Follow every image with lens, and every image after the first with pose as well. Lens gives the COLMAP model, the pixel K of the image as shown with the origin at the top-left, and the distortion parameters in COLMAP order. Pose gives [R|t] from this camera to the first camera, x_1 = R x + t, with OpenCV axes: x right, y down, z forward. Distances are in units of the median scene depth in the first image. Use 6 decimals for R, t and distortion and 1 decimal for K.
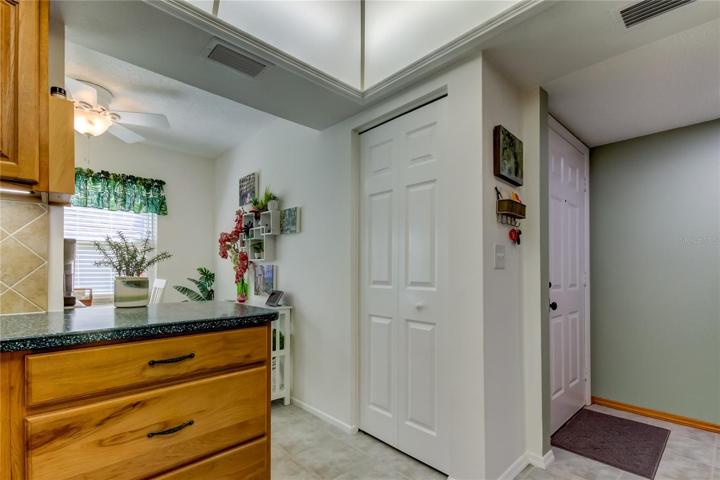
lens RADIAL K [[337.2, 0, 361.5], [0, 337.2, 259.9], [0, 0, 1]] dist [0.014577, 0.000119]
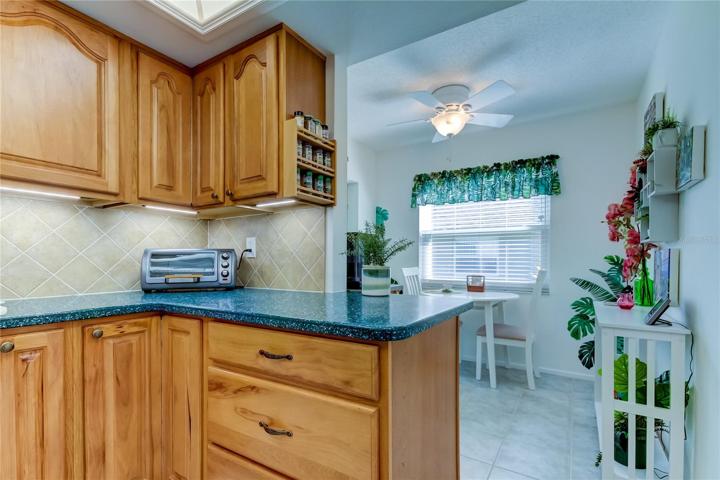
lens RADIAL K [[337.2, 0, 361.5], [0, 337.2, 259.9], [0, 0, 1]] dist [0.014577, 0.000119]
pose [[0.256480, -0.000800, -0.966549, 0.134438], [0.031743, 0.999467, 0.007596, 0.011672], [0.966028, -0.032629, 0.256368, 0.340305]]
